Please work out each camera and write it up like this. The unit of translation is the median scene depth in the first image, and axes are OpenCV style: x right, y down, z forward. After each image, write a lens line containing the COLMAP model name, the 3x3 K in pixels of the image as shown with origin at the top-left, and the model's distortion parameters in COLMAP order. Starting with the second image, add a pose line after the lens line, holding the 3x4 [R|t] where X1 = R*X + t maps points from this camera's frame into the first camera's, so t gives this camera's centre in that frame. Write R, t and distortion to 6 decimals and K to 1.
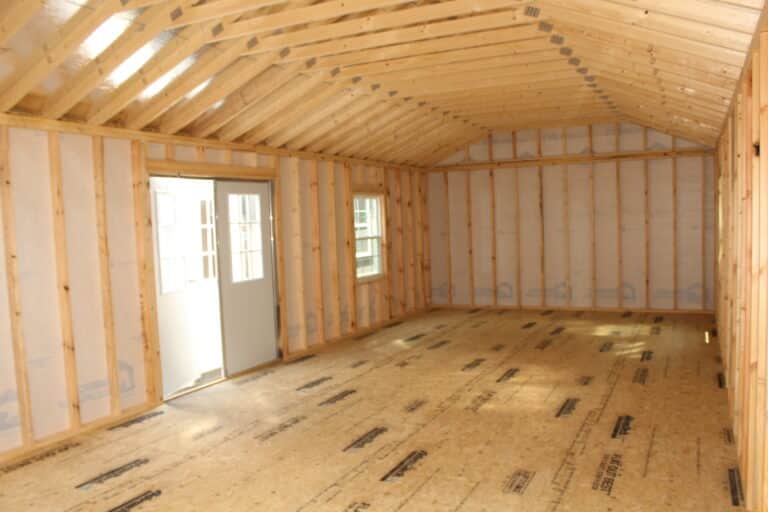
lens RADIAL K [[648.0, 0, 384.4], [0, 648.0, 257.2], [0, 0, 1]] dist [-0.114235, 0.054913]
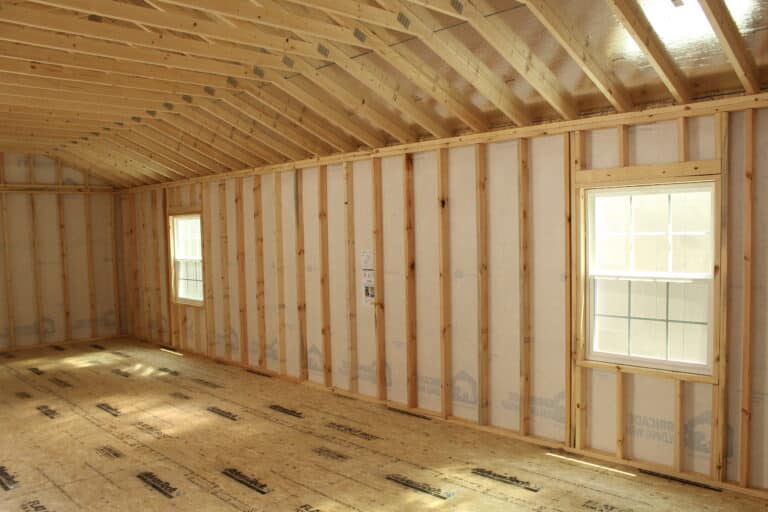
lens RADIAL K [[648.0, 0, 380.9], [0, 648.0, 257.2], [0, 0, 1]] dist [-0.114235, 0.054913]
pose [[0.354634, -0.008522, 0.934966, -0.669715], [0.073009, 0.997158, -0.018604, 0.004726], [-0.932150, 0.074858, 0.354248, 0.335976]]
